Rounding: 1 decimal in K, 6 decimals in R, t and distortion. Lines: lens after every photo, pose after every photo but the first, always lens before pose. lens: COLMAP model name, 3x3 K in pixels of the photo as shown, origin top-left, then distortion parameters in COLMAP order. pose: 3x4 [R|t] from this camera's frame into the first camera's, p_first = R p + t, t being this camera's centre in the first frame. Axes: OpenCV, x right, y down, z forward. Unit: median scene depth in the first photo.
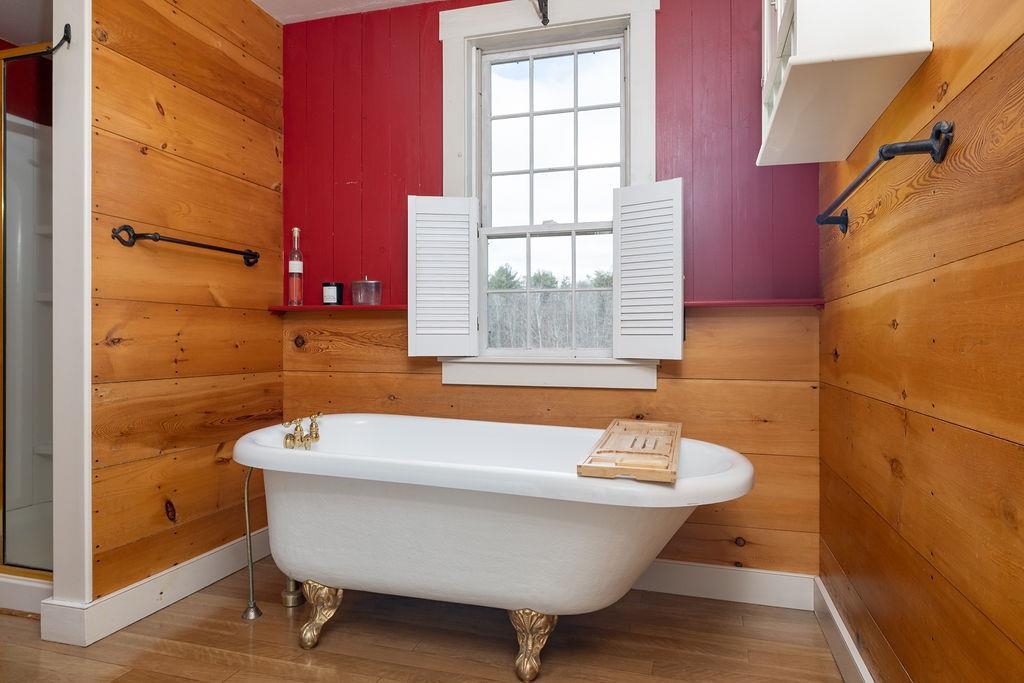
lens RADIAL K [[617.4, 0, 511.5], [0, 617.4, 340.9], [0, 0, 1]] dist [-0.010966, -0.000777]
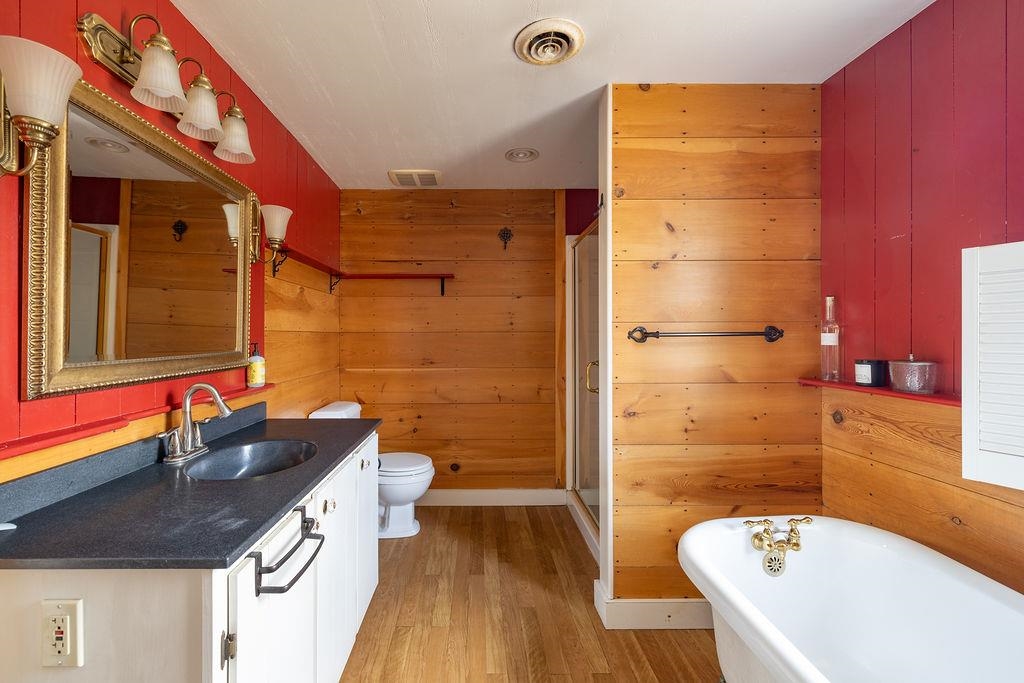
lens RADIAL K [[445.3, 0, 483.9], [0, 445.3, 335.6], [0, 0, 1]] dist [0.001499, -0.000604]
pose [[0.288692, 0.000315, -0.957422, 0.155464], [0.009363, 0.999951, 0.003152, -0.137565], [0.957376, -0.009875, 0.288675, 0.312228]]
